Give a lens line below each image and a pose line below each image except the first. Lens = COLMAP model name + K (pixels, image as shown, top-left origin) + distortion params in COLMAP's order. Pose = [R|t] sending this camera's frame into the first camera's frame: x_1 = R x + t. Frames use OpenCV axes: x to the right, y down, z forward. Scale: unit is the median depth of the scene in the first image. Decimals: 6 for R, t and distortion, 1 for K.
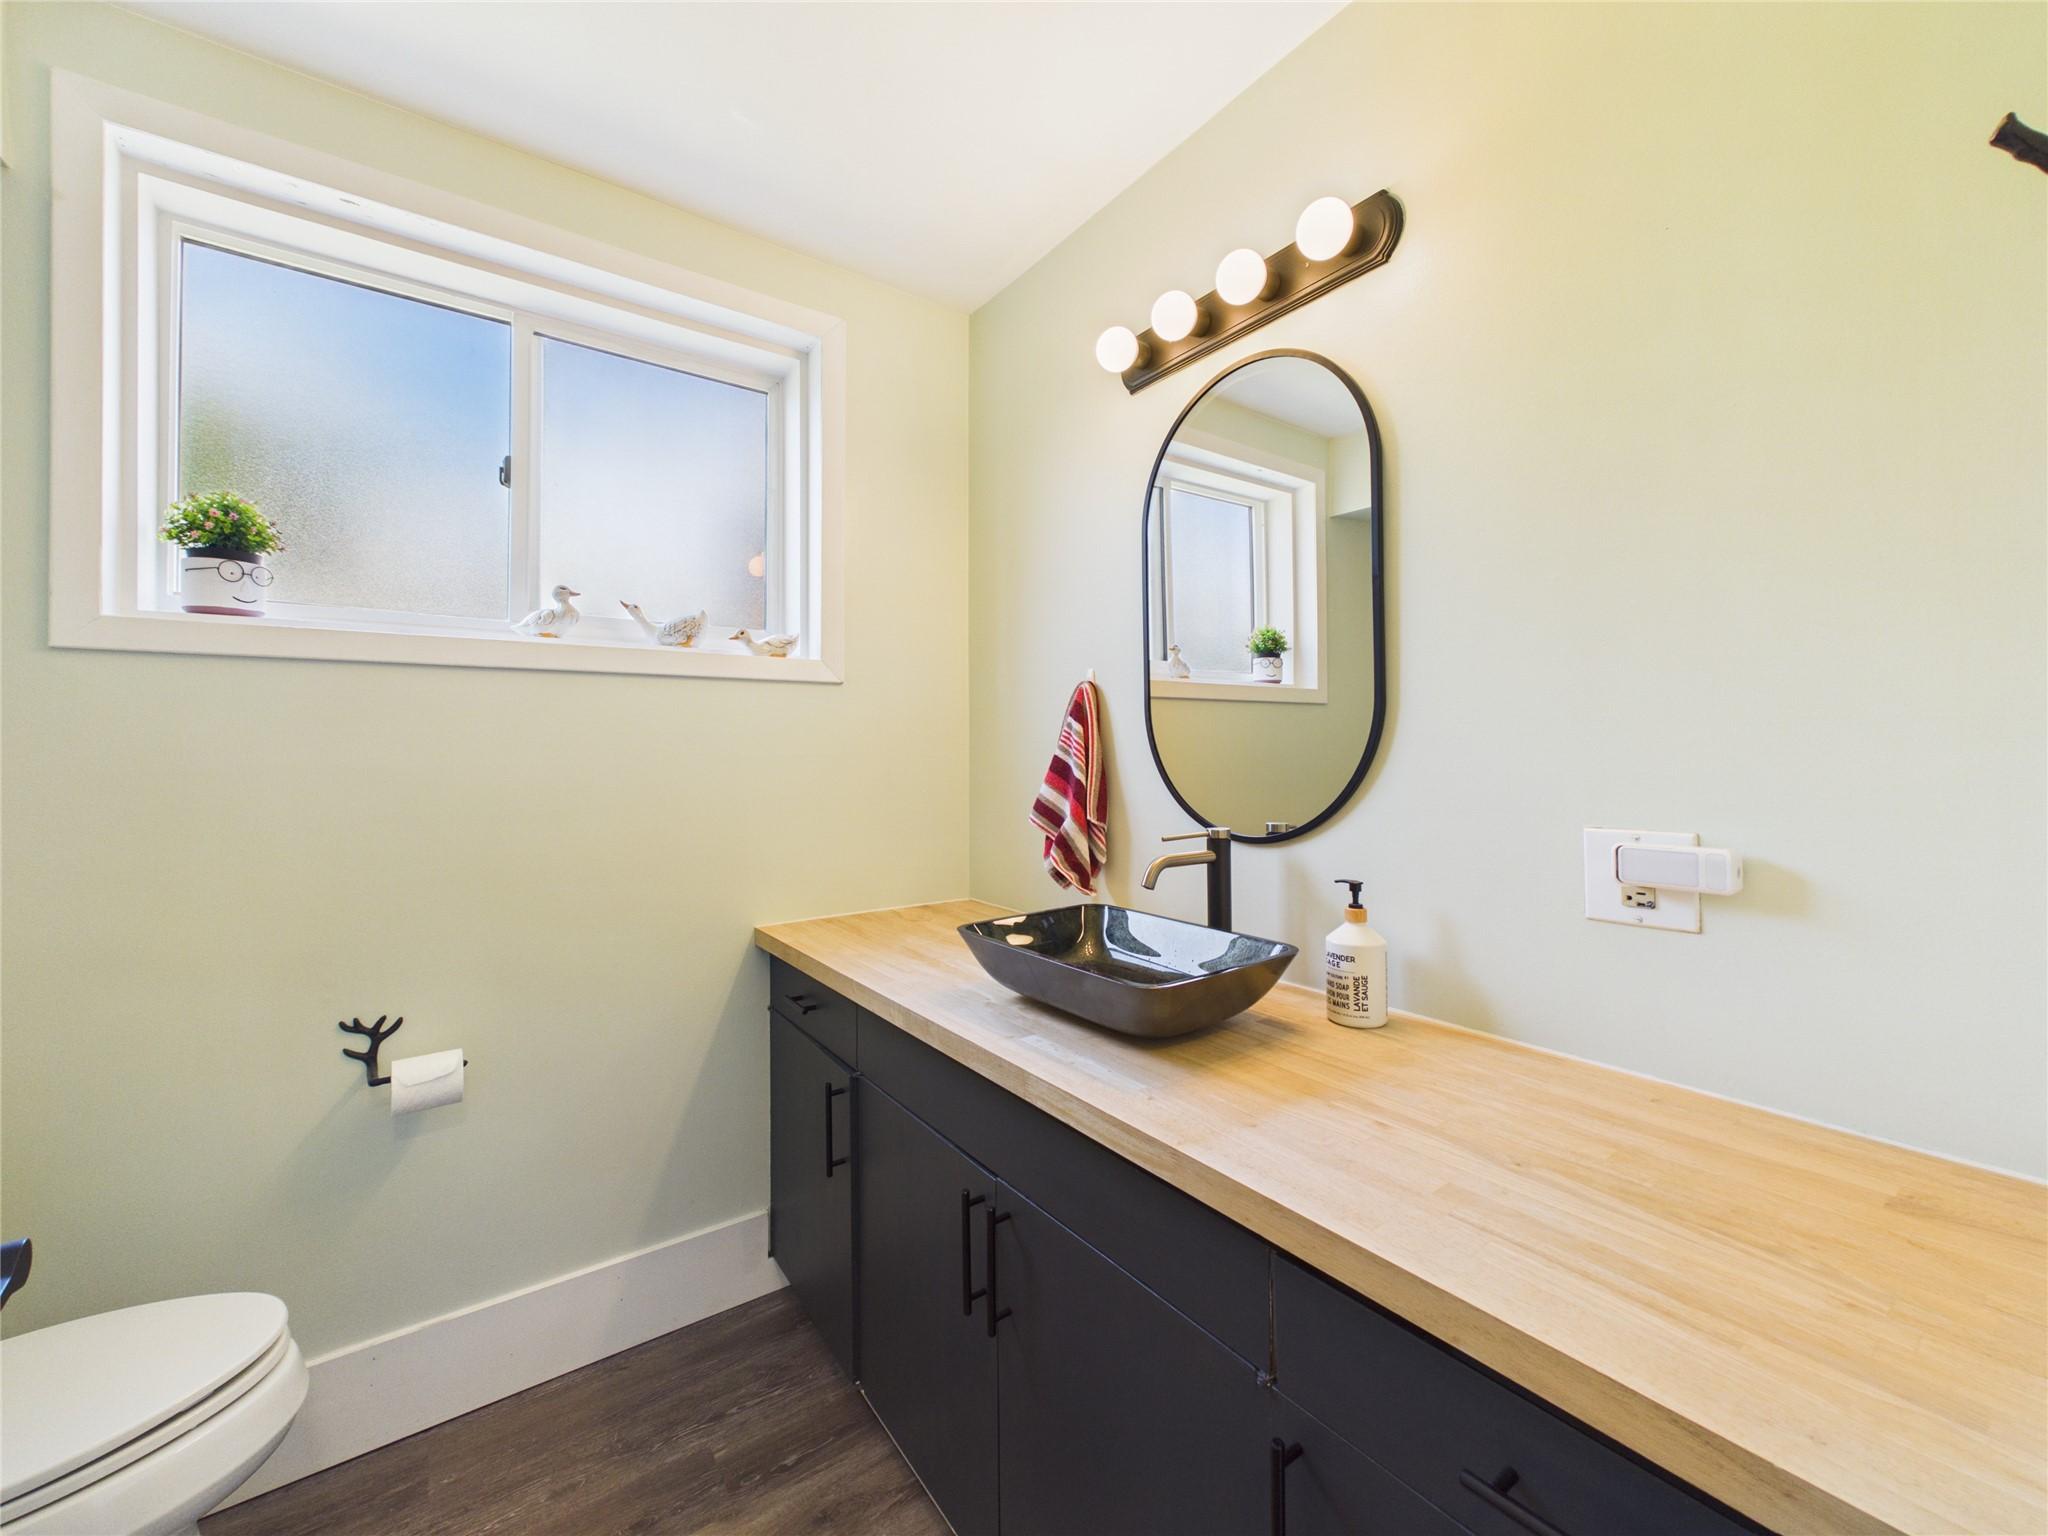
lens RADIAL K [[821.8, 0, 1025.8], [0, 821.8, 736.7], [0, 0, 1]] dist [0.000534, 0.000017]
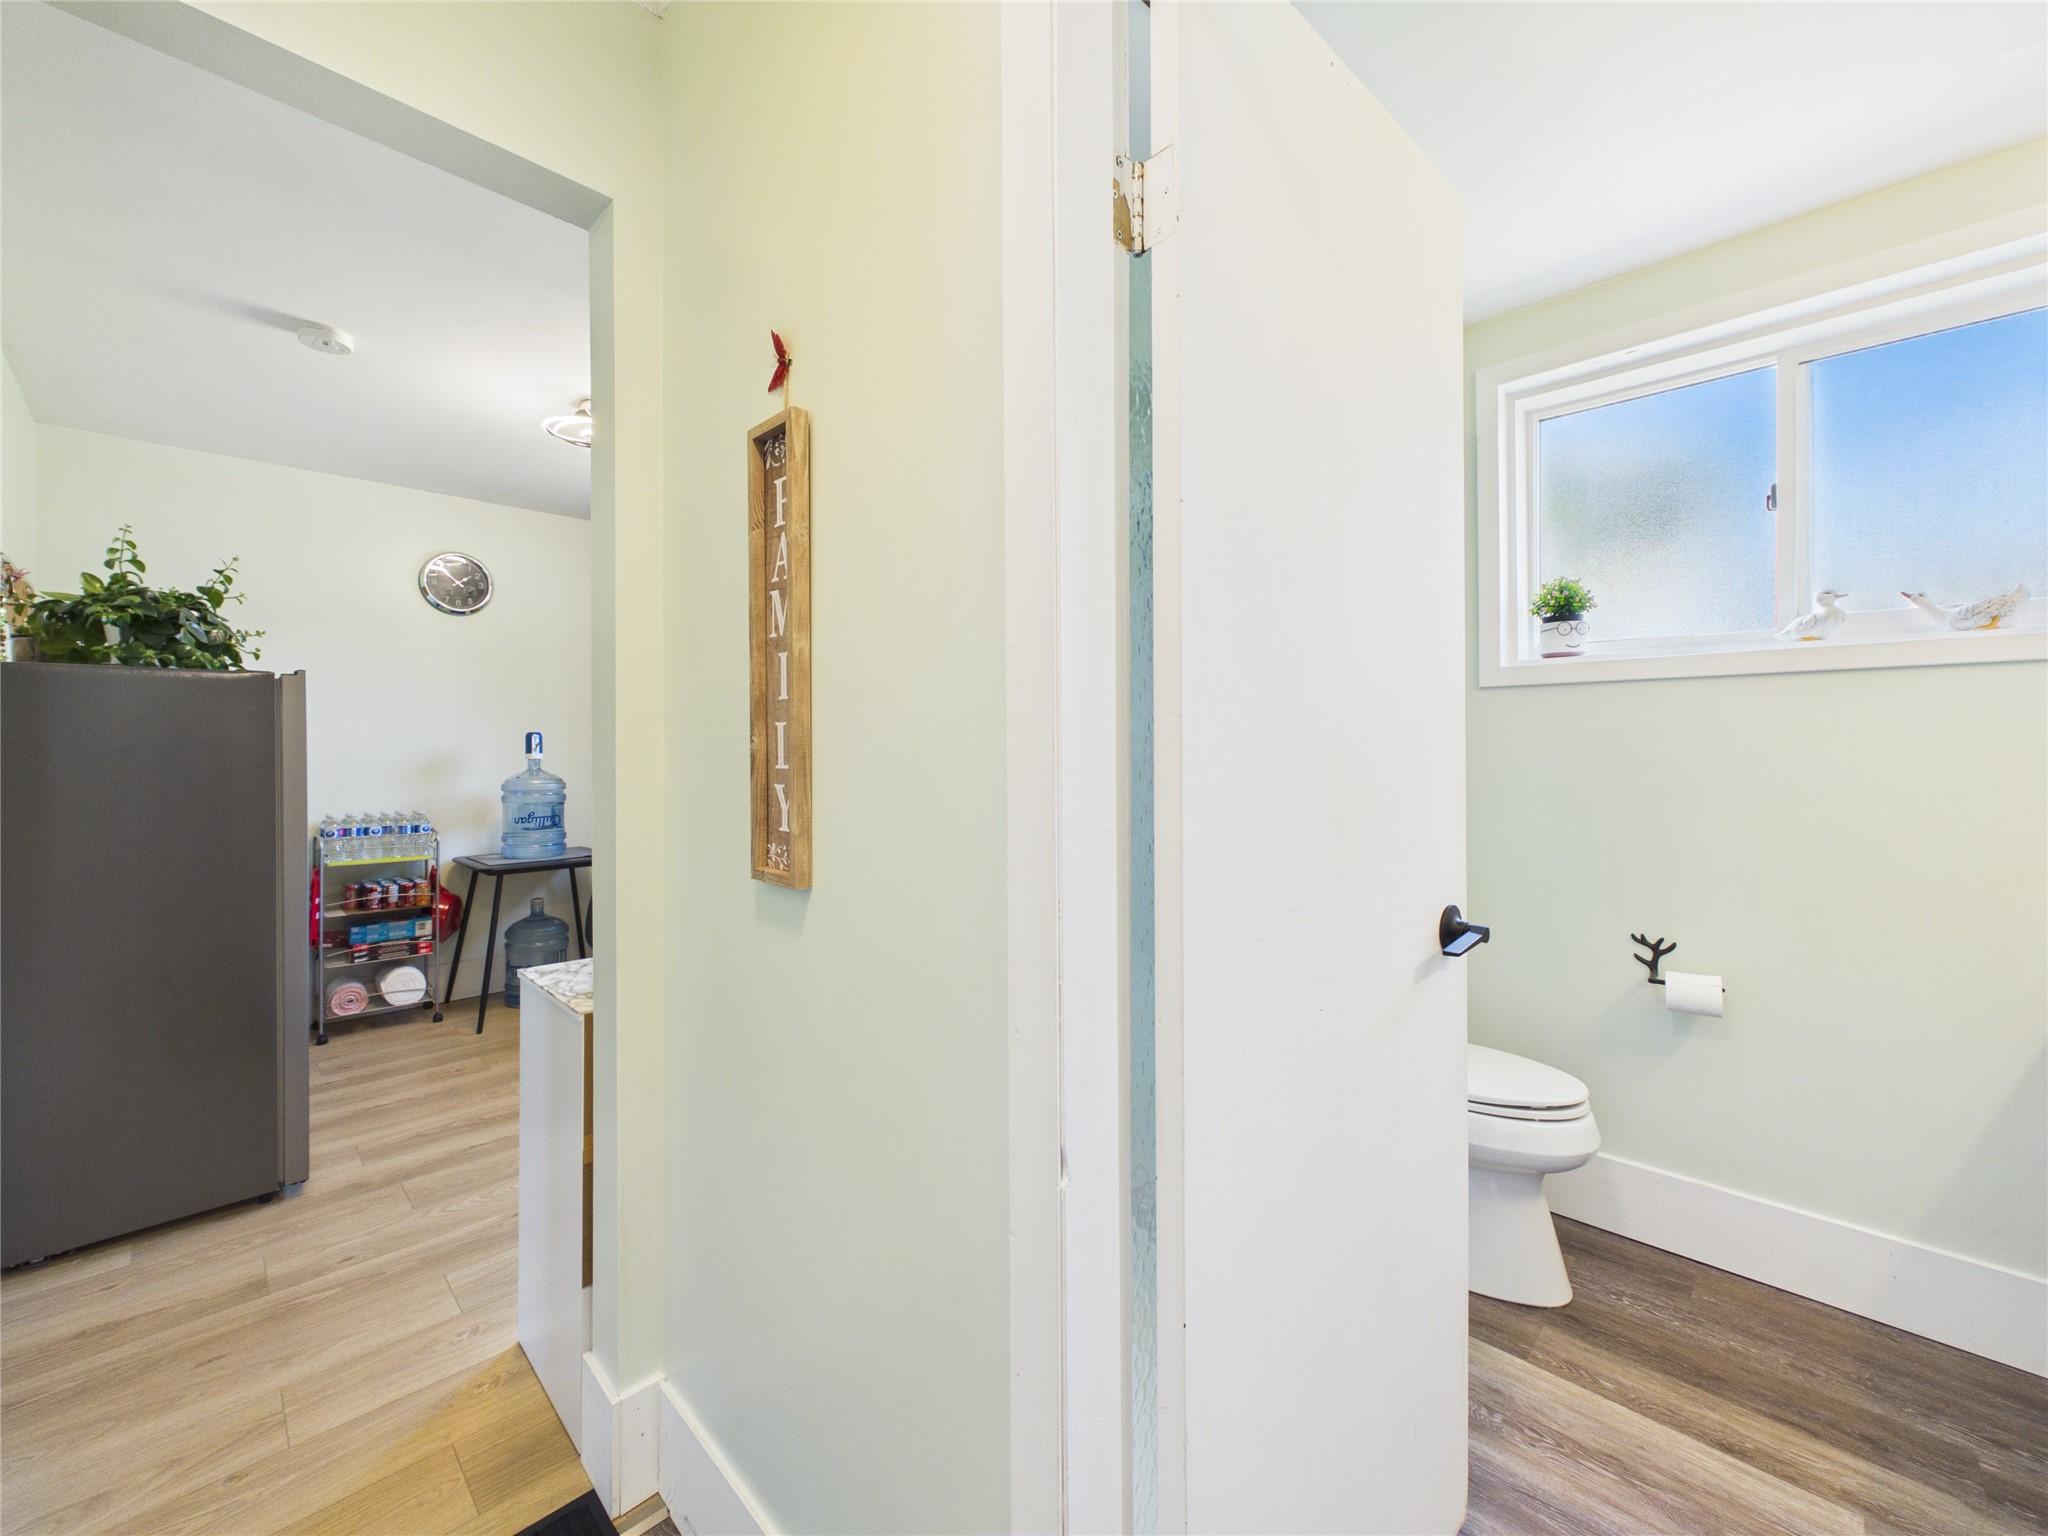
lens RADIAL K [[821.8, 0, 1023.9], [0, 821.8, 751.1], [0, 0, 1]] dist [0.000534, 0.000017]
pose [[0.167056, 0.008010, -0.985915, 0.390965], [0.018363, 0.999768, 0.011234, -0.004735], [0.985776, -0.019981, 0.166870, -0.269914]]
